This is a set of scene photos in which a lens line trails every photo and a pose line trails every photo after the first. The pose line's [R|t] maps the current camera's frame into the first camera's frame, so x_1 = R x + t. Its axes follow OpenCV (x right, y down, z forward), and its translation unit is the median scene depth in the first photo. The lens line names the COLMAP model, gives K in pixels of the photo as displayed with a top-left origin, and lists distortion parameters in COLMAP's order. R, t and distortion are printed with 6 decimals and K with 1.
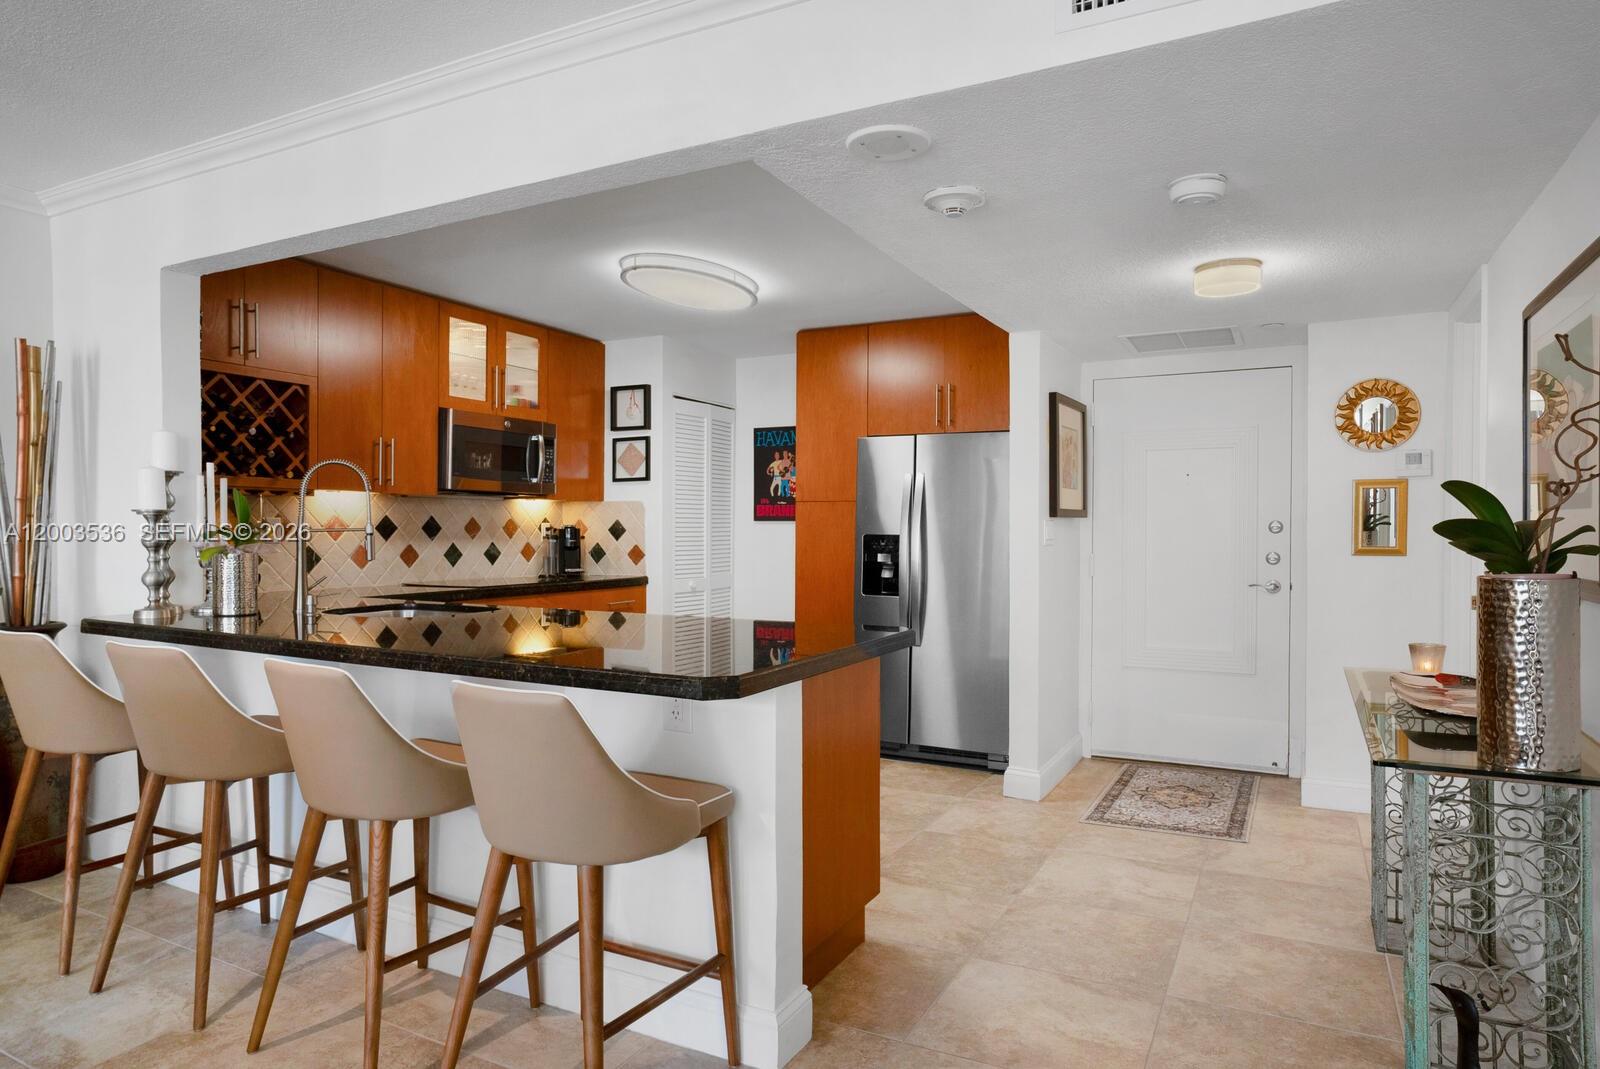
lens RADIAL K [[859.2, 0, 800.0], [0, 859.2, 534.5], [0, 0, 1]] dist [-0.033400, 0.000708]
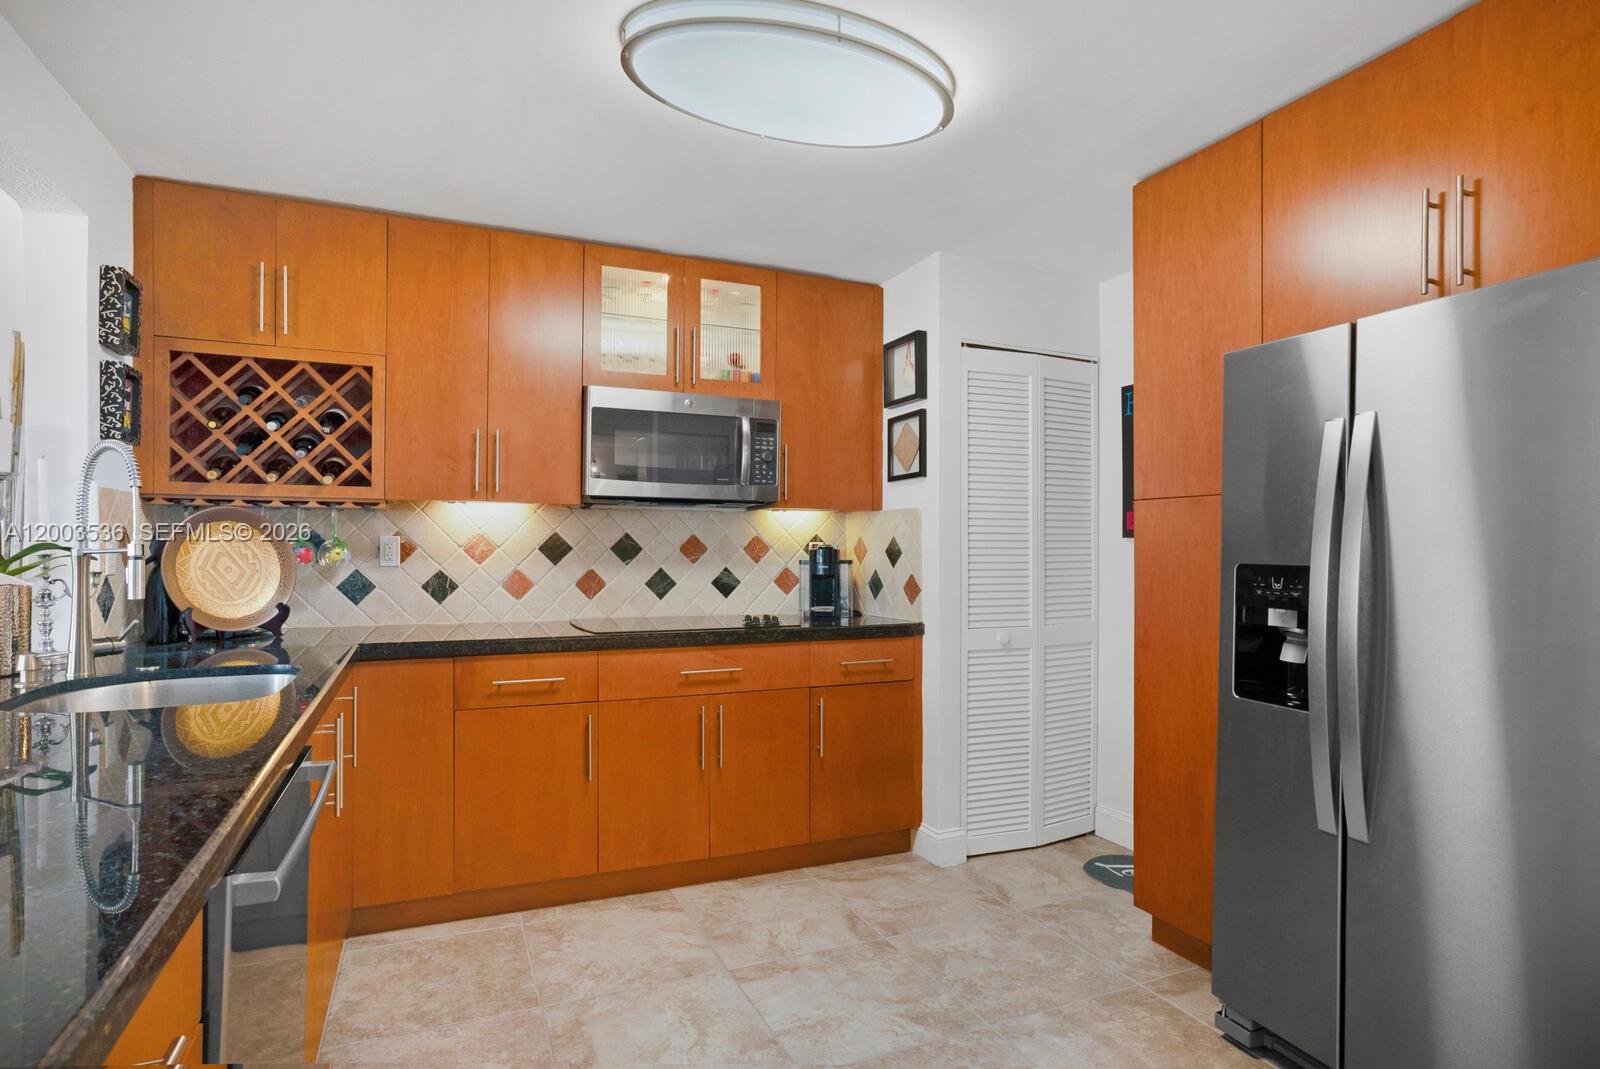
lens RADIAL K [[859.2, 0, 800.0], [0, 859.2, 534.5], [0, 0, 1]] dist [-0.033400, 0.000708]
pose [[0.799396, -0.005702, -0.600778, 0.142630], [-0.006361, 0.999819, -0.017952, -0.006483], [0.600771, 0.018172, 0.799215, 0.422098]]
